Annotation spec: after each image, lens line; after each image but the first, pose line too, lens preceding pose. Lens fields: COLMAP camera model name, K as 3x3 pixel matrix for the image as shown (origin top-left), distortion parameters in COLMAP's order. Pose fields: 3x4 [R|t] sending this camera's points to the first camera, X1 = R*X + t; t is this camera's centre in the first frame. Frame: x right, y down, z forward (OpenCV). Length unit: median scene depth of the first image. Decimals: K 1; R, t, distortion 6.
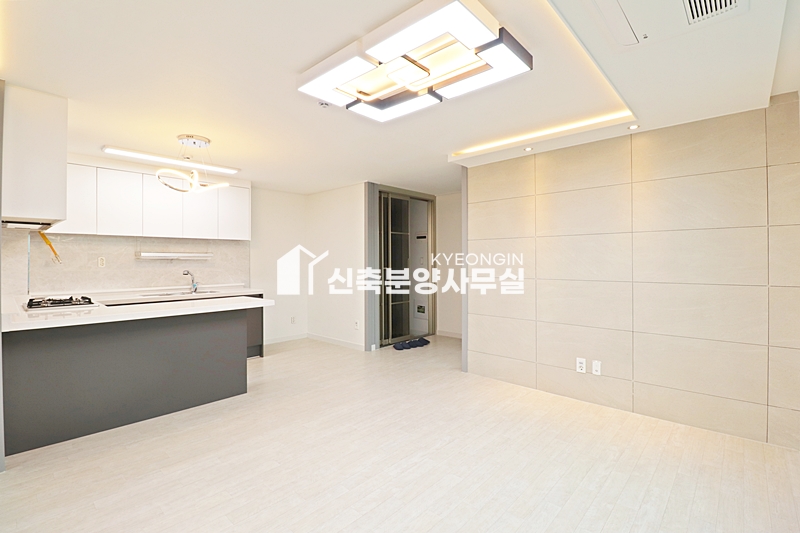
lens RADIAL K [[367.8, 0, 400.9], [0, 367.8, 264.3], [0, 0, 1]] dist [-0.004331, -0.010255]
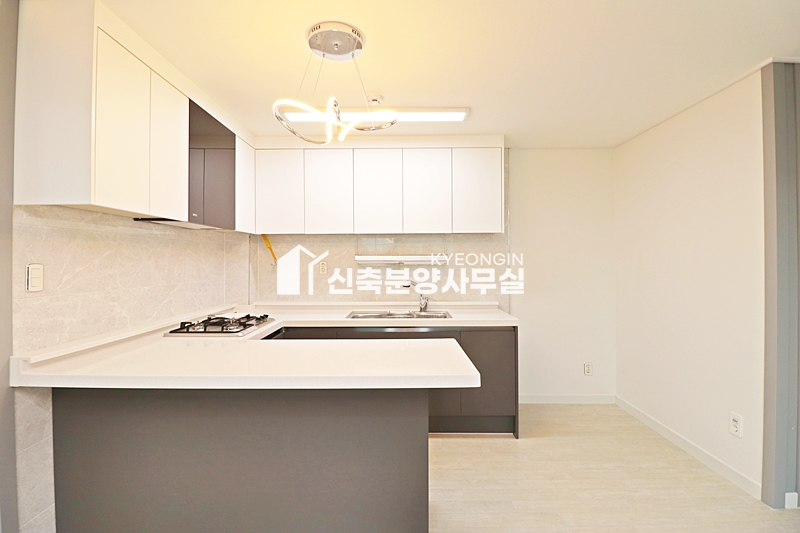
lens RADIAL K [[367.8, 0, 401.3], [0, 367.8, 260.3], [0, 0, 1]] dist [-0.004331, -0.010255]
pose [[0.673192, 0.000745, -0.739467, -0.088081], [-0.004462, 0.999985, -0.003054, -0.019153], [0.739454, 0.005355, 0.673186, 0.536261]]
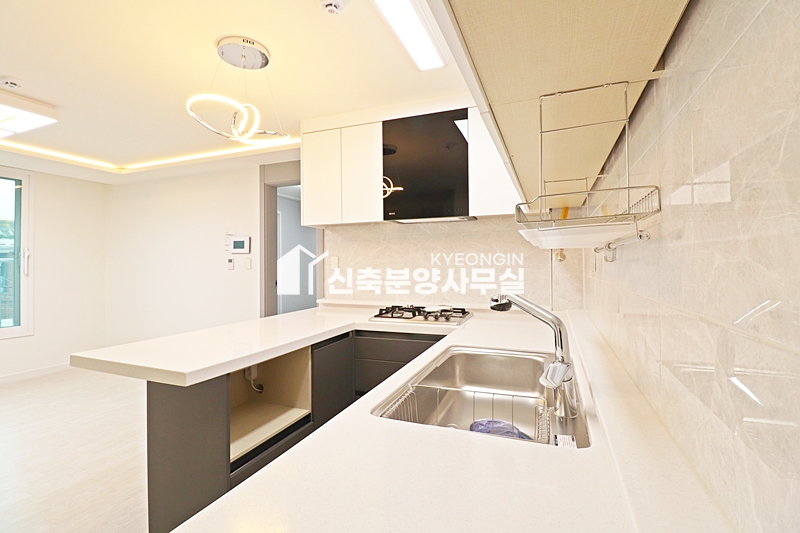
lens RADIAL K [[367.8, 0, 405.2], [0, 367.8, 260.8], [0, 0, 1]] dist [-0.004331, -0.010255]
pose [[-0.929711, 0.007280, -0.368218, -0.441110], [0.008335, 0.999964, -0.001275, -0.004090], [0.368196, -0.004255, -0.929739, 1.214690]]
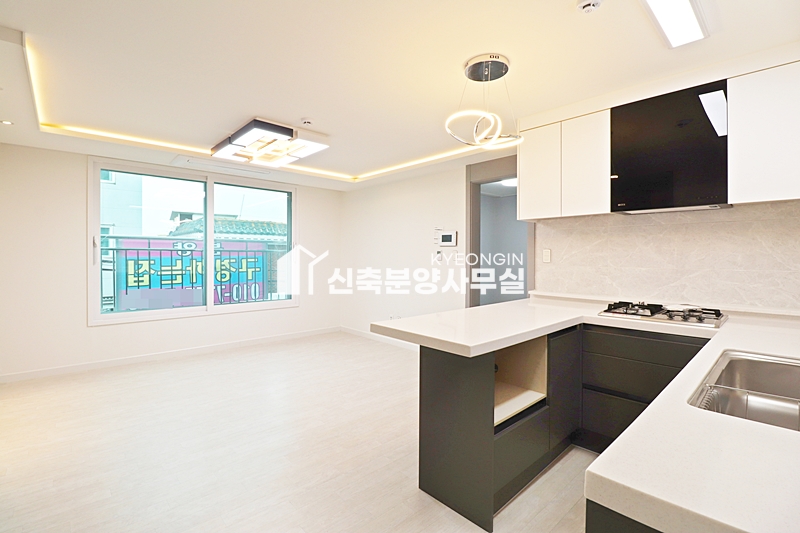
lens RADIAL K [[367.8, 0, 403.2], [0, 367.8, 259.9], [0, 0, 1]] dist [-0.004331, -0.010255]
pose [[-0.997323, 0.000150, 0.073118, -0.349695], [0.001397, 0.999854, 0.017004, -0.006751], [-0.073105, 0.017060, -0.997178, 1.239692]]
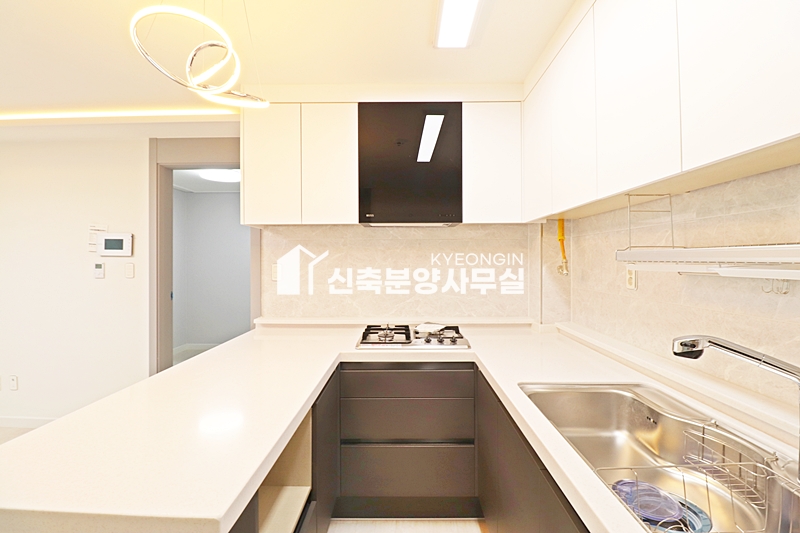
lens RADIAL K [[367.8, 0, 401.5], [0, 367.8, 260.7], [0, 0, 1]] dist [-0.004331, -0.010255]
pose [[-0.747203, 0.005094, -0.664577, -0.345179], [-0.000165, 0.999969, 0.007850, -0.023992], [0.664596, 0.005975, -0.747179, 1.054391]]
